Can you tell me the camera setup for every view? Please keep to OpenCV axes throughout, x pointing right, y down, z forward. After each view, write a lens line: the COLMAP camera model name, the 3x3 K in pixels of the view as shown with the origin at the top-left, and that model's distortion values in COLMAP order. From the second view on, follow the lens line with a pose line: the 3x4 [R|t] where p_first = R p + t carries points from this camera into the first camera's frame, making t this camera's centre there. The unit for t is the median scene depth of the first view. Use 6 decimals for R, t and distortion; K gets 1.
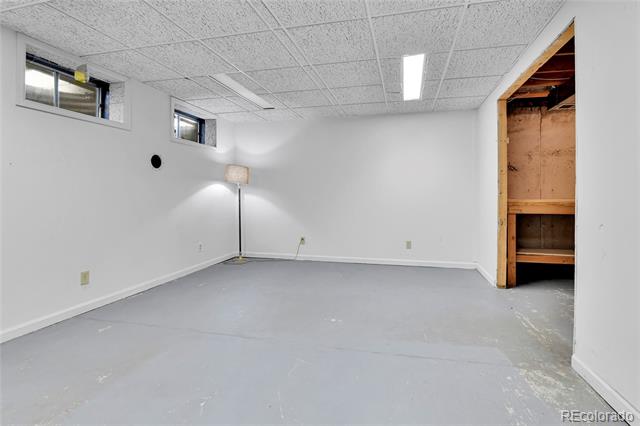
lens RADIAL K [[285.2, 0, 321.4], [0, 285.2, 204.4], [0, 0, 1]] dist [-0.020144, -0.000195]
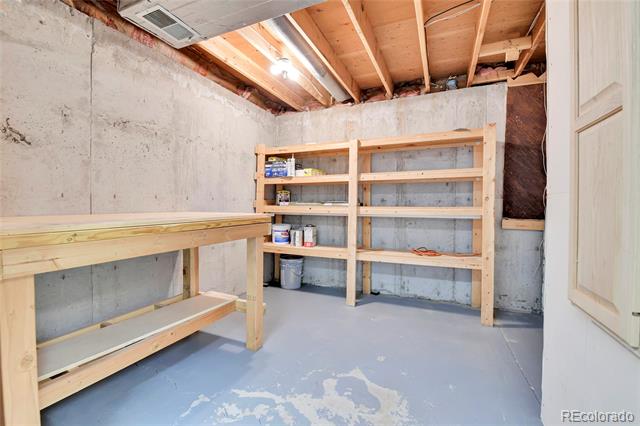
lens RADIAL K [[285.2, 0, 321.4], [0, 285.2, 204.4], [0, 0, 1]] dist [-0.020144, -0.000195]
pose [[0.159252, 0.000145, 0.987238, 0.470228], [0.032970, 0.999441, -0.005465, -0.025427], [-0.986687, 0.033419, 0.159159, 0.685873]]
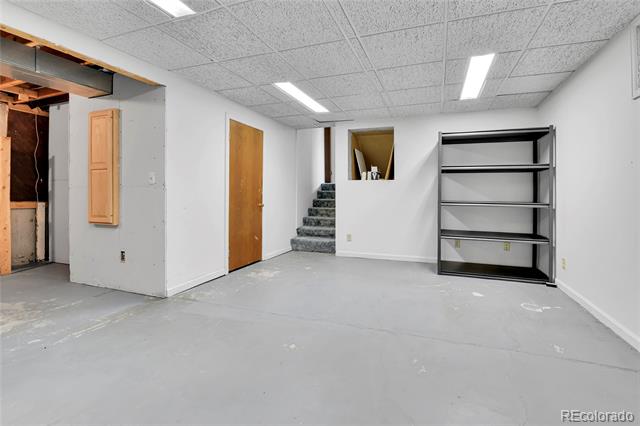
lens RADIAL K [[285.2, 0, 321.4], [0, 285.2, 204.4], [0, 0, 1]] dist [-0.020144, -0.000195]
pose [[-0.993779, -0.009379, 0.110974, -0.096890], [-0.001092, 0.997220, 0.074502, -0.047814], [-0.111364, 0.073917, -0.991027, 1.346972]]
